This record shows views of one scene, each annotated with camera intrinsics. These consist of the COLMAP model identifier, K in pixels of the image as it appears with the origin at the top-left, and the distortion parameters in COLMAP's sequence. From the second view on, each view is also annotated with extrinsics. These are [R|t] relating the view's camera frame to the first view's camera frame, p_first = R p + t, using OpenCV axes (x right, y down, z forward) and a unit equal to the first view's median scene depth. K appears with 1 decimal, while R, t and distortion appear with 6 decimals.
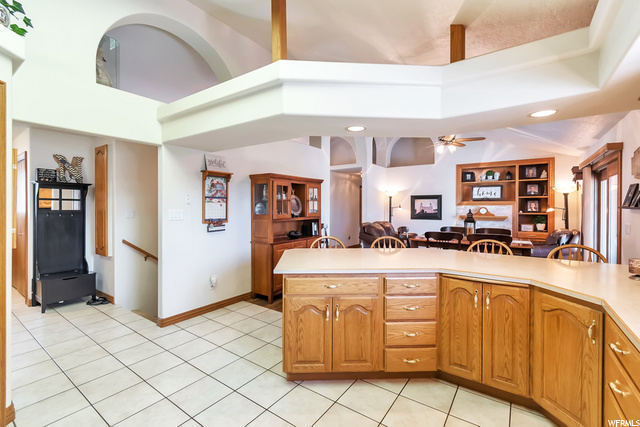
lens RADIAL K [[286.0, 0, 326.3], [0, 286.0, 212.3], [0, 0, 1]] dist [0.002188, -0.001702]
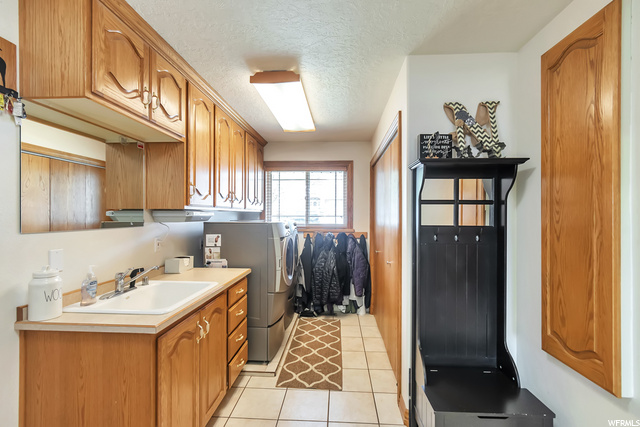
lens RADIAL K [[286.0, 0, 324.1], [0, 286.0, 212.8], [0, 0, 1]] dist [0.002188, -0.001702]
pose [[0.494940, -0.004110, -0.868917, -0.644715], [-0.005608, 0.999953, -0.007924, -0.023197], [0.868909, 0.008794, 0.494894, 0.601118]]
